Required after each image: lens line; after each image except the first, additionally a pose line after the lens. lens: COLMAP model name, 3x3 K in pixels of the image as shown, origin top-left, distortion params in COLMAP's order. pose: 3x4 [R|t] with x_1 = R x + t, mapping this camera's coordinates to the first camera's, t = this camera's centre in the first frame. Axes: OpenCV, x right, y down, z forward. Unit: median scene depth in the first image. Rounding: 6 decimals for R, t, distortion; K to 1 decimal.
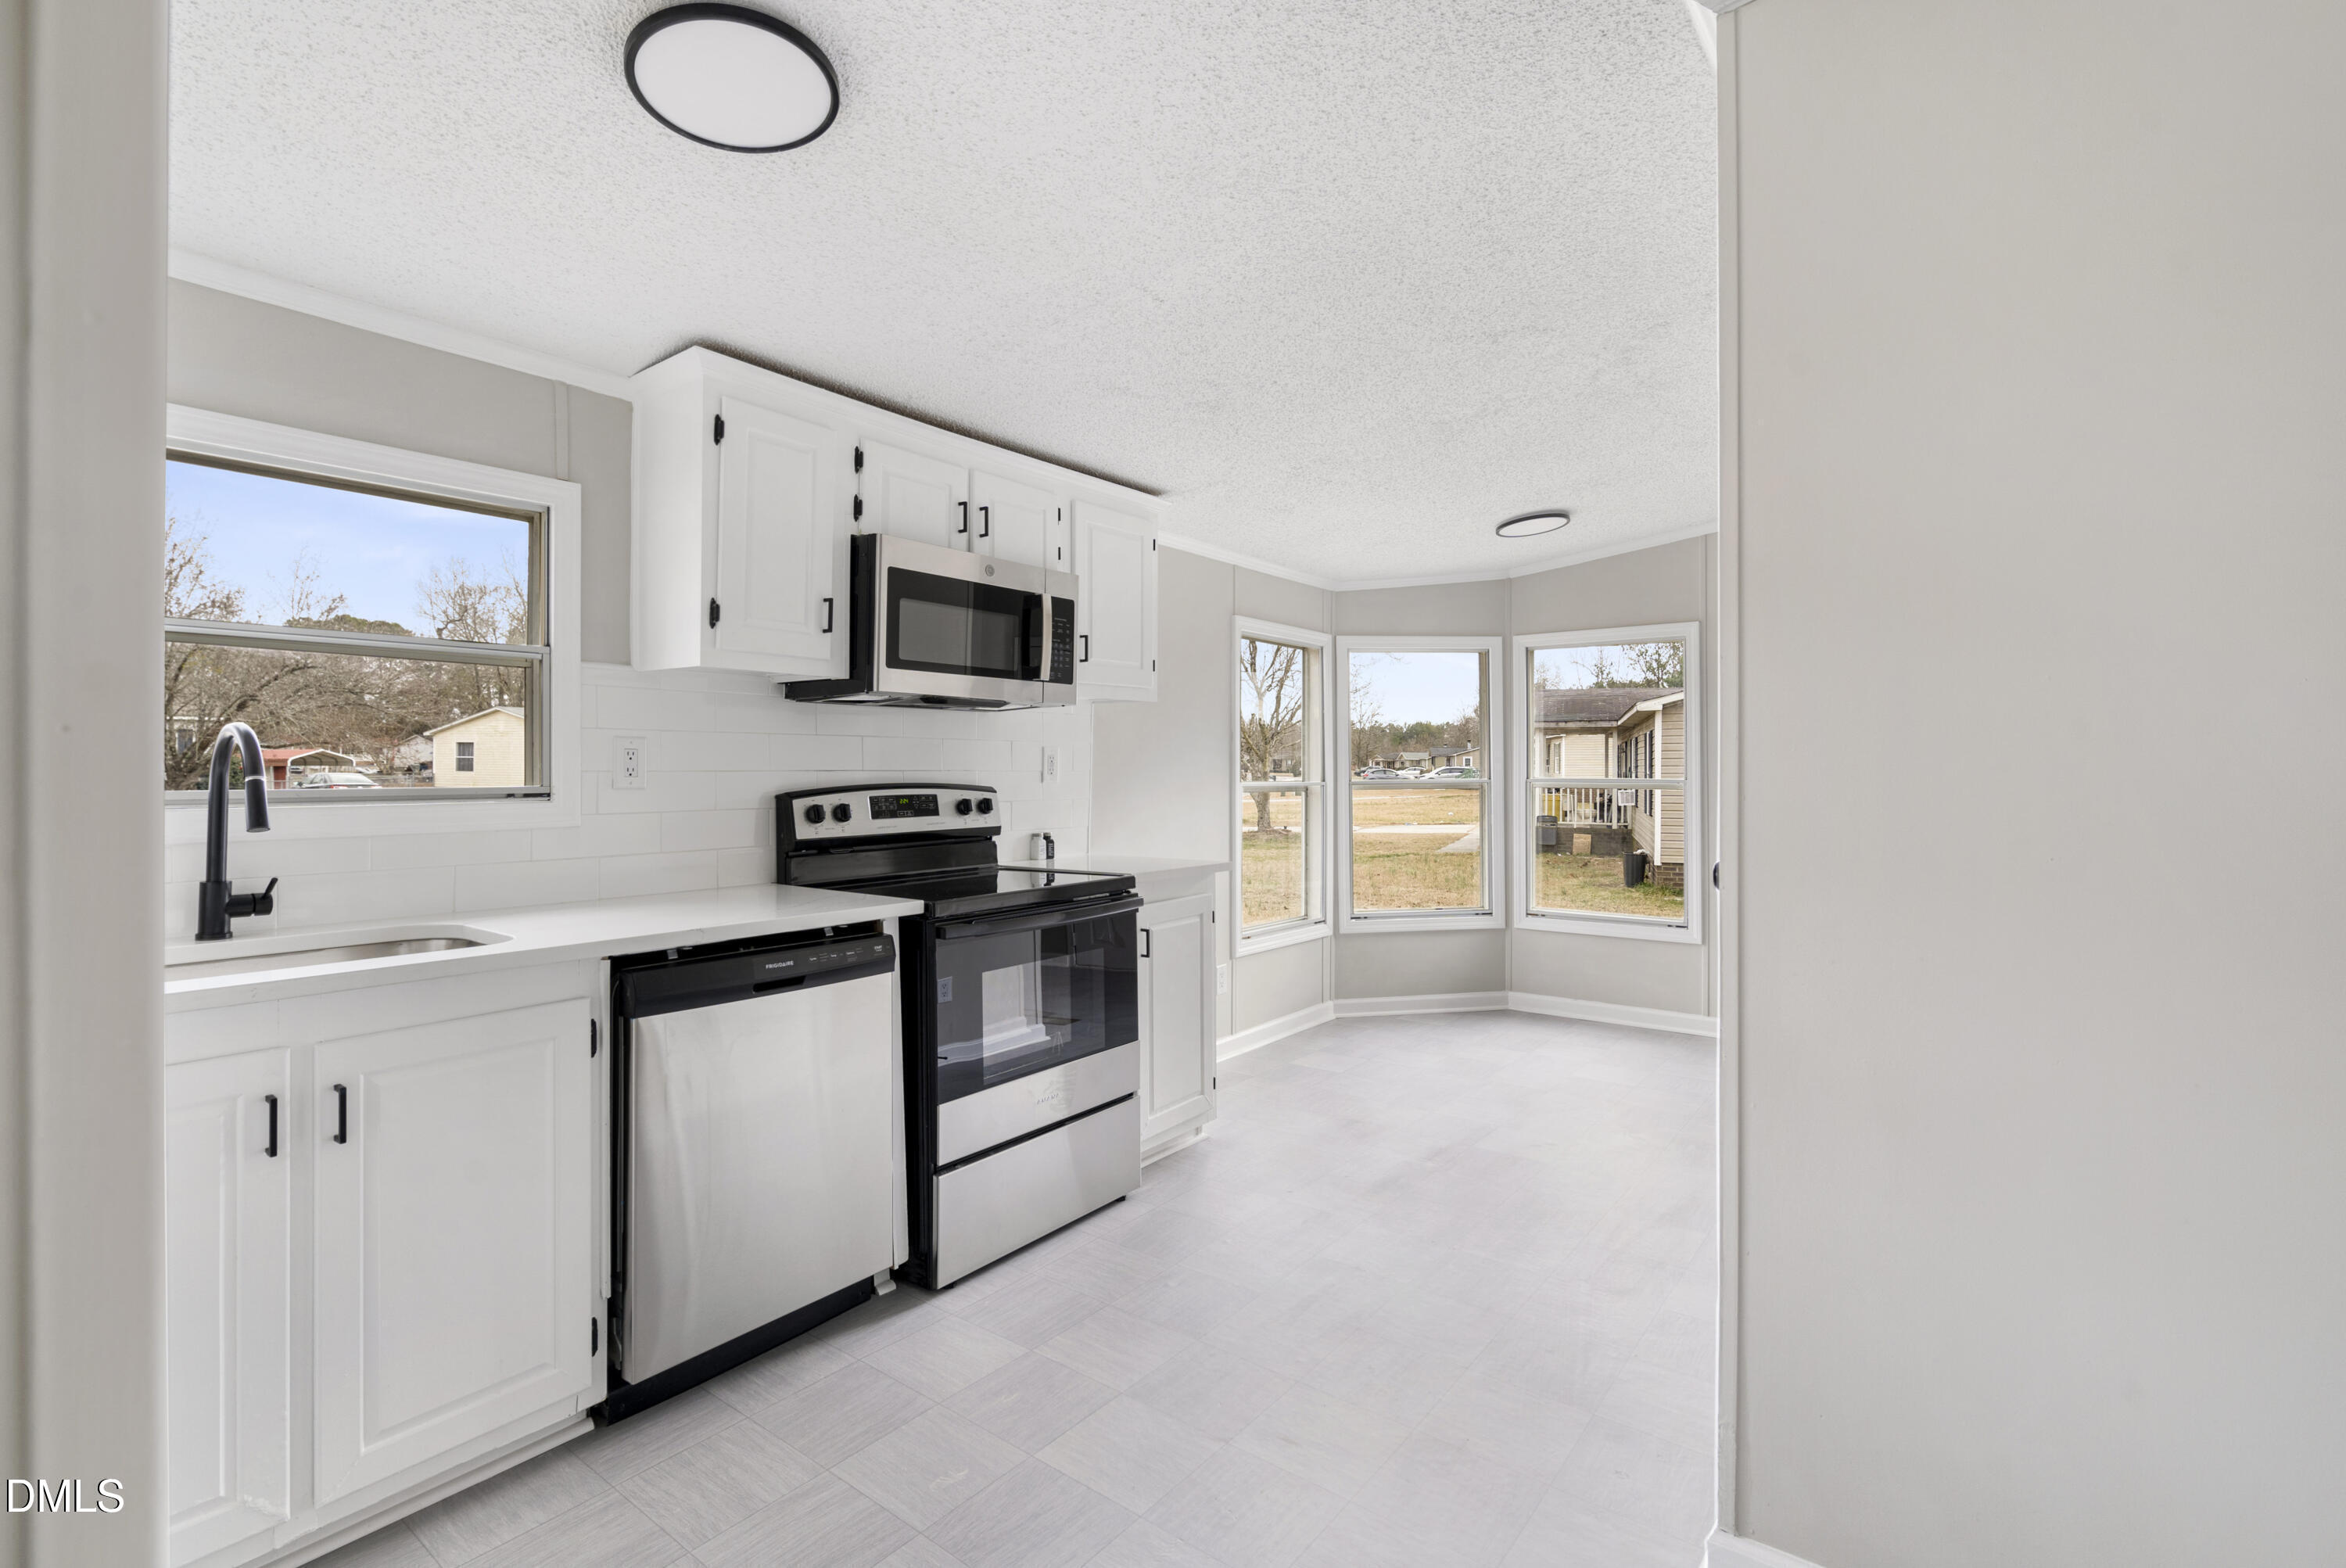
lens RADIAL K [[1083.1, 0, 1171.2], [0, 1083.1, 769.1], [0, 0, 1]] dist [-0.000088, -0.000137]
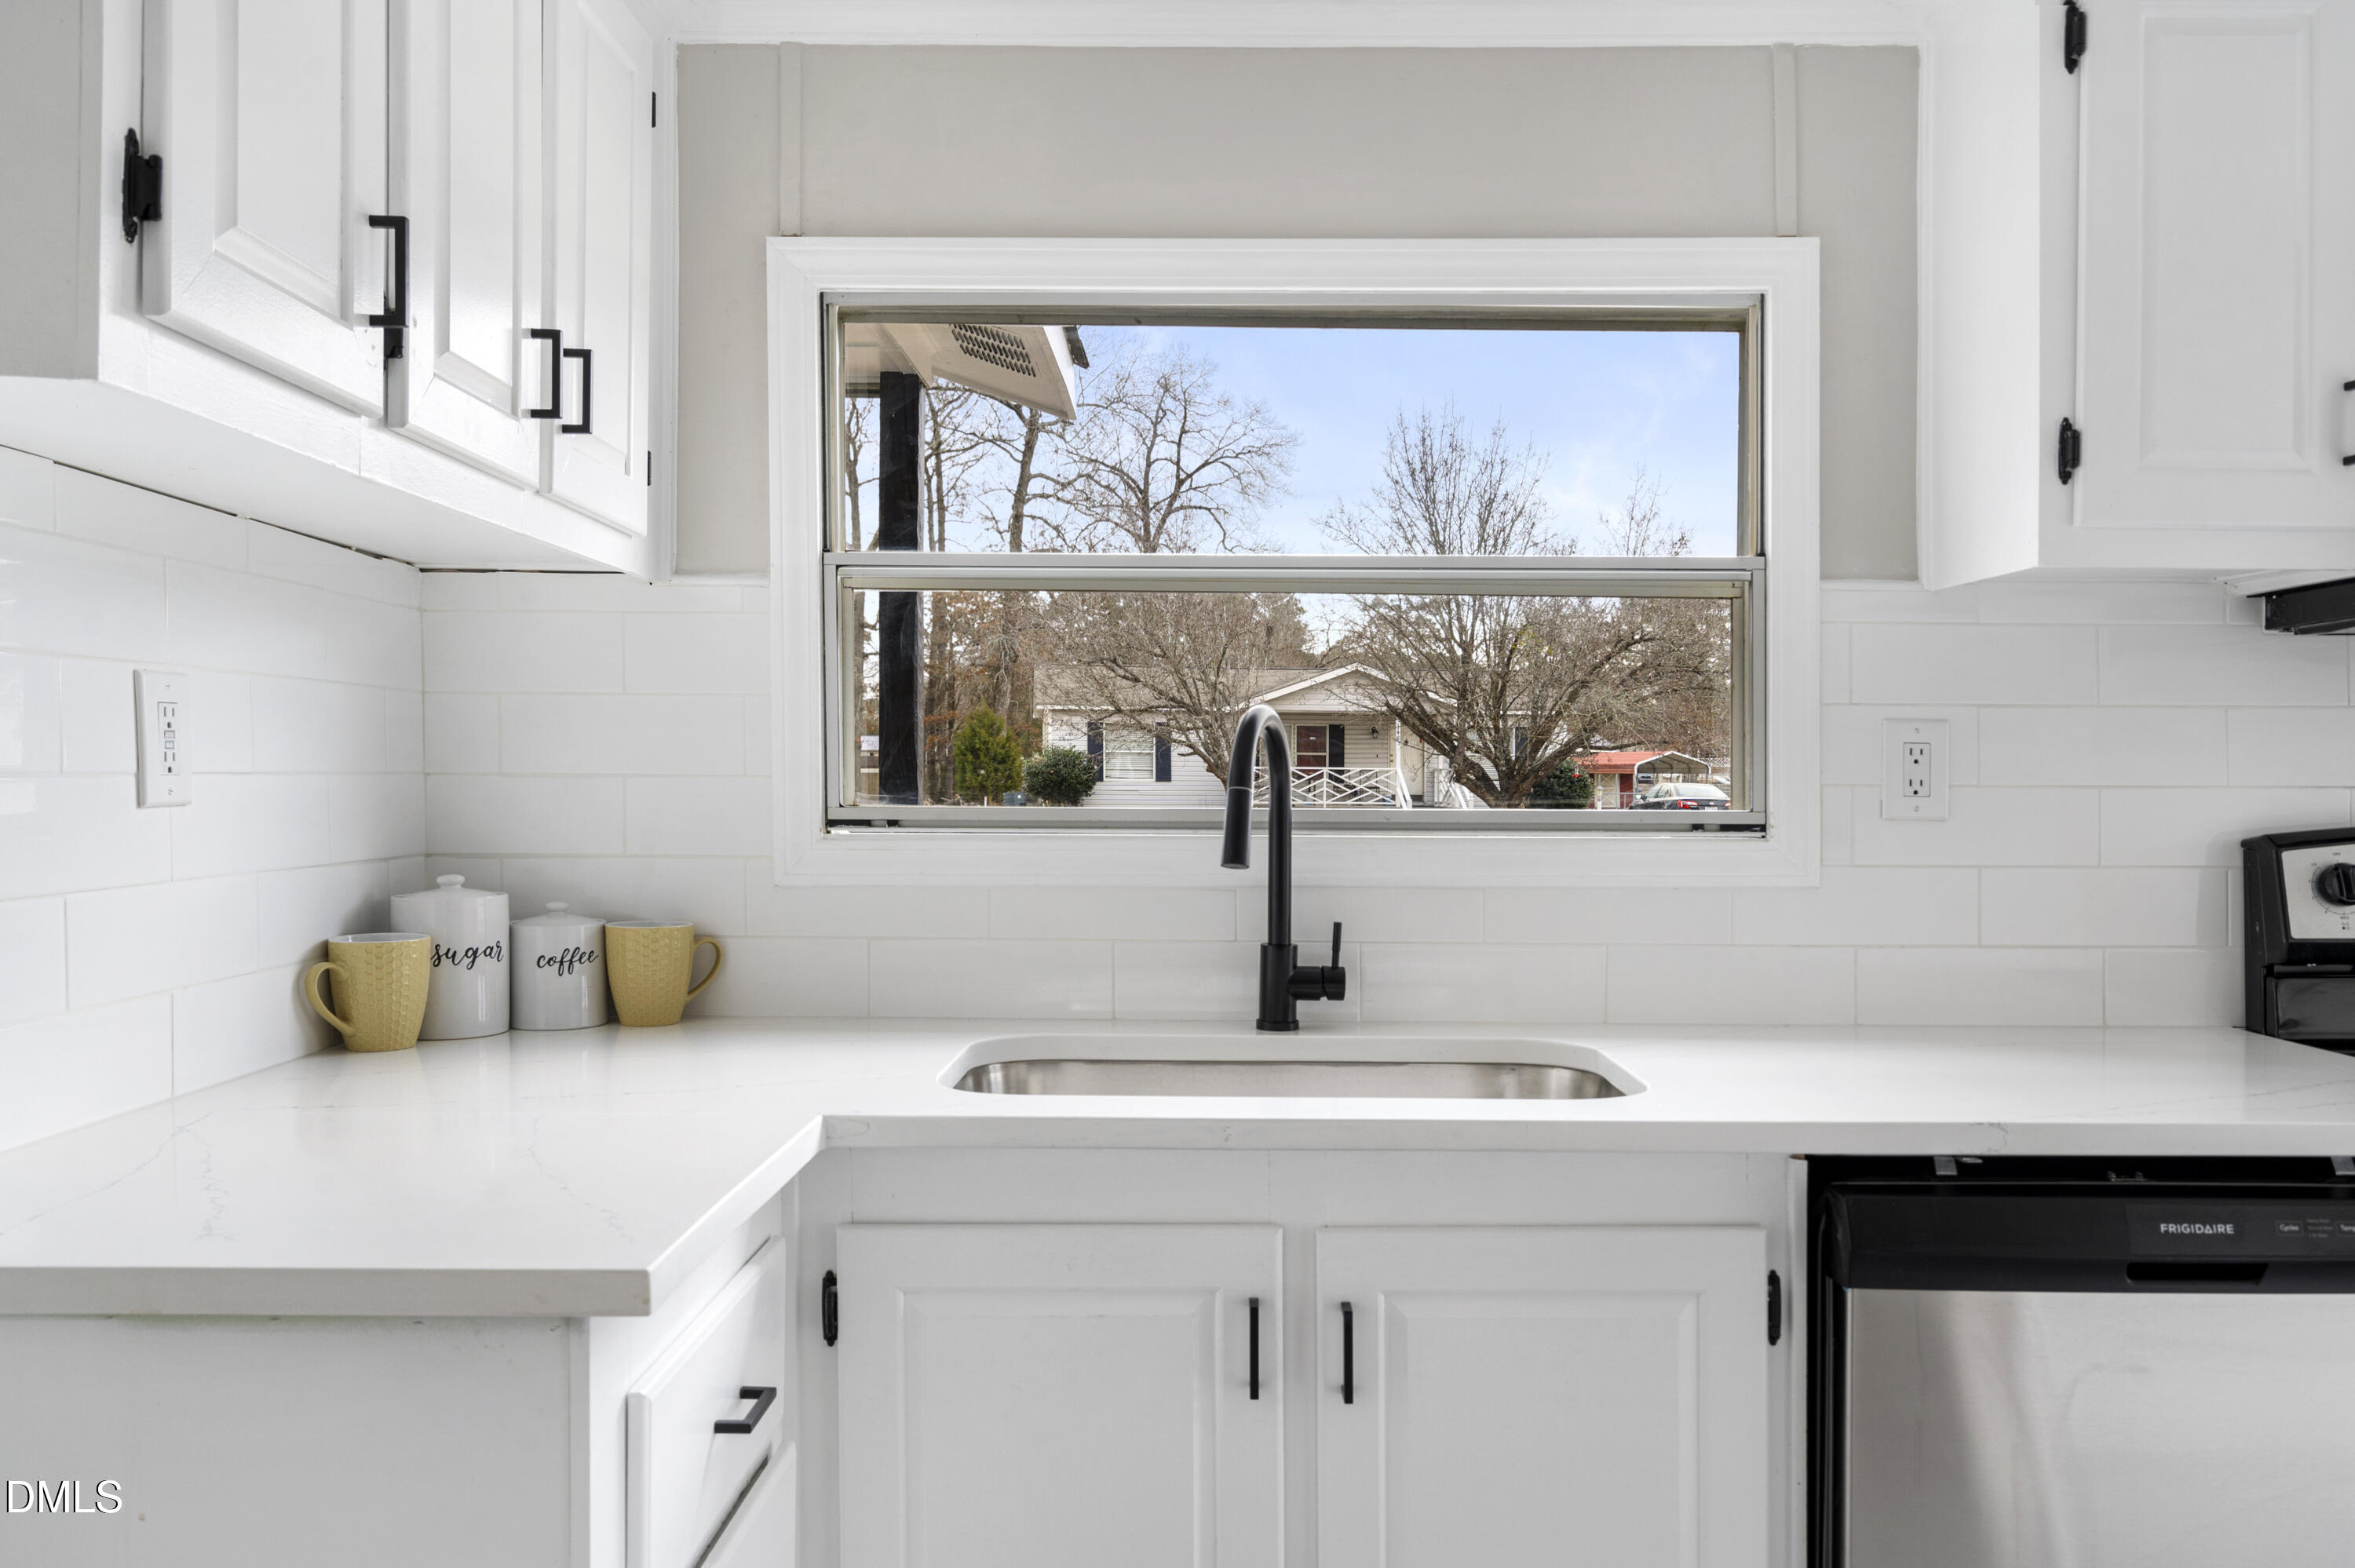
lens RADIAL K [[1789.1, 0, 1179.1], [0, 1789.1, 830.9], [0, 0, 1]] dist [0.007722, 0.037995]
pose [[0.595197, 0.029833, -0.803026, -0.022569], [-0.007400, 0.999472, 0.031646, -0.001323], [0.803545, -0.012893, 0.595104, 0.227920]]
